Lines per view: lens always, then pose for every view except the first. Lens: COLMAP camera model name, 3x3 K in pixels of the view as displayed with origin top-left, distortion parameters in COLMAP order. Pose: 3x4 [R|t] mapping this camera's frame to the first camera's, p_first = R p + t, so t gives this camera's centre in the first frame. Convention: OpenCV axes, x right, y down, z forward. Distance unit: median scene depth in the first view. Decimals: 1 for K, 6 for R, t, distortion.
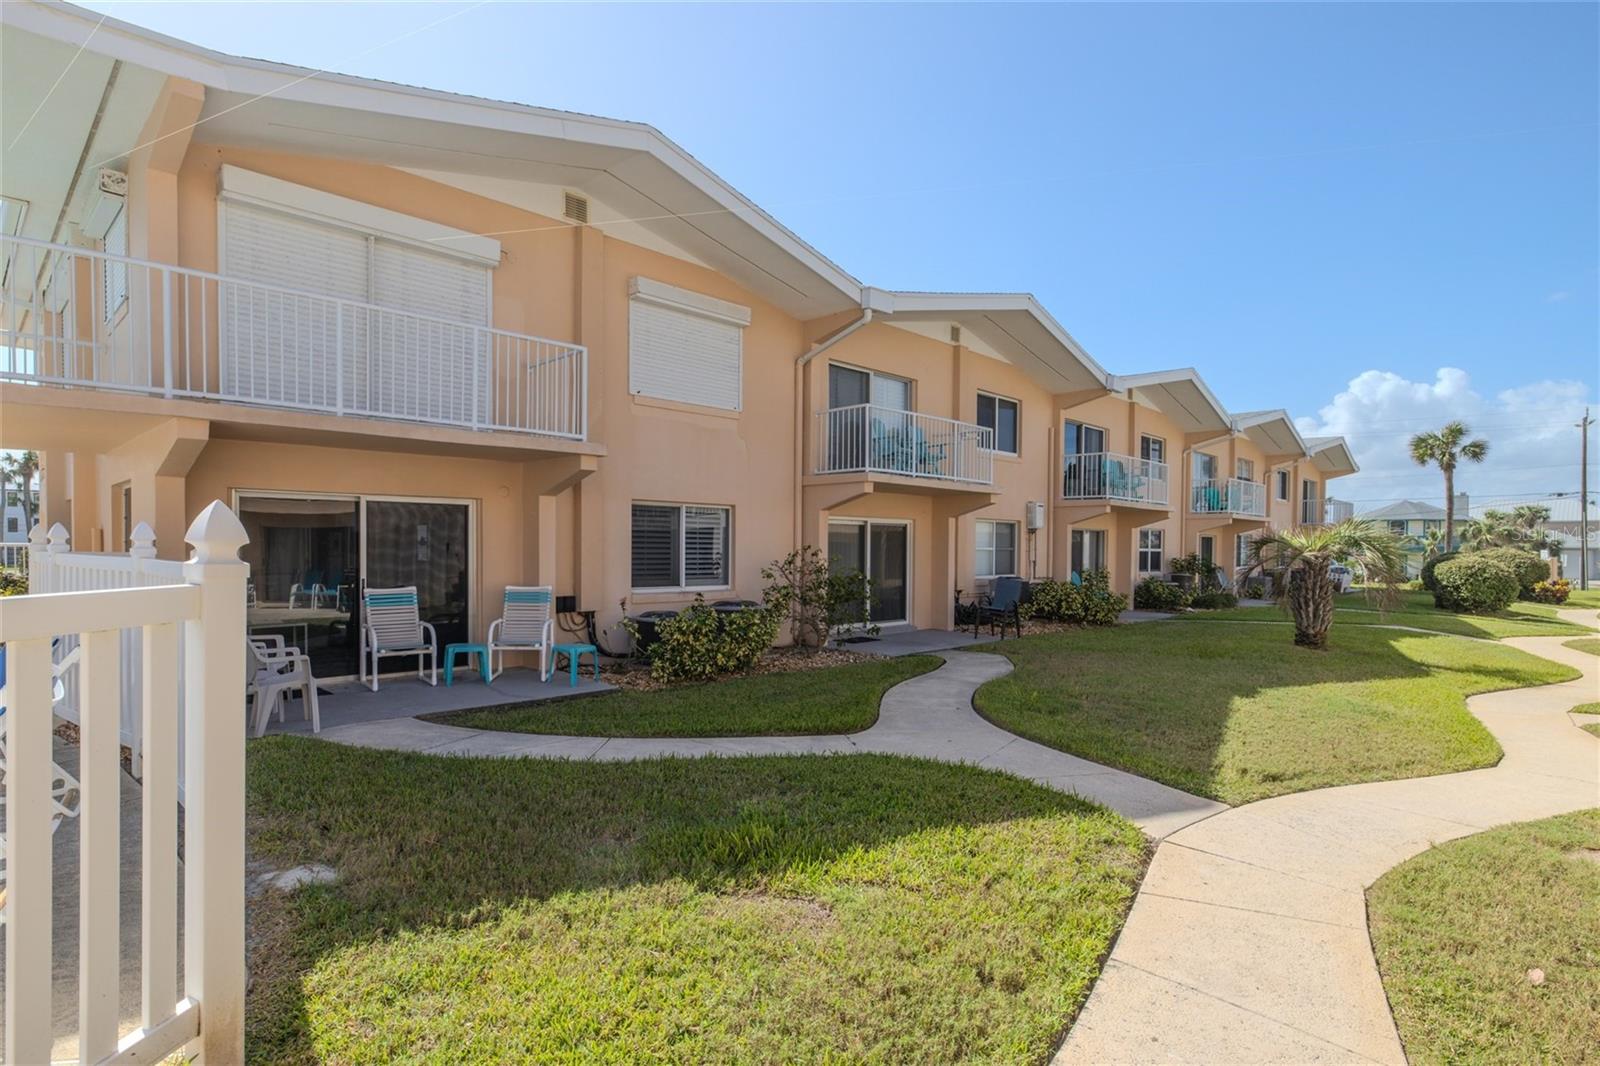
lens RADIAL K [[805.1, 0, 798.5], [0, 805.1, 541.0], [0, 0, 1]] dist [-0.000820, 0.000050]
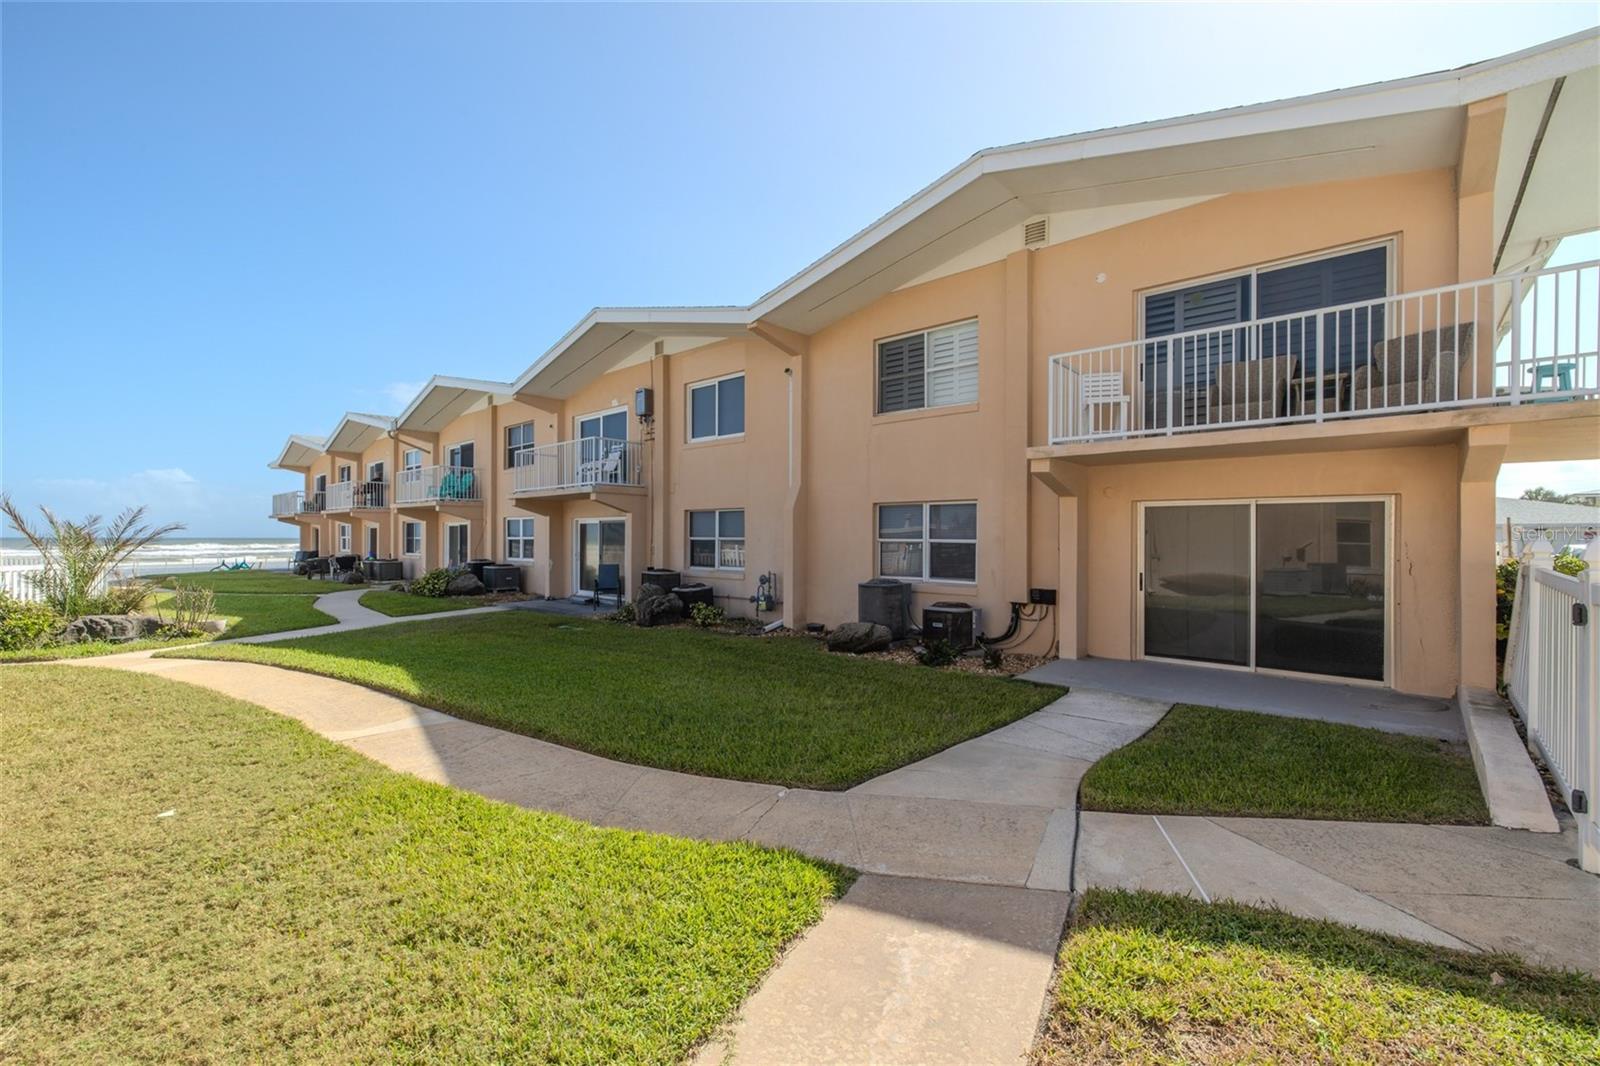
lens RADIAL K [[701.0, 0, 798.5], [0, 701.0, 541.0], [0, 0, 1]] dist [0.002553, 0.000085]
pose [[0.036503, -0.004663, -0.999323, 0.694341], [-0.003158, 0.999984, -0.004781, 0.009424], [0.999329, 0.003330, 0.036487, 0.686173]]
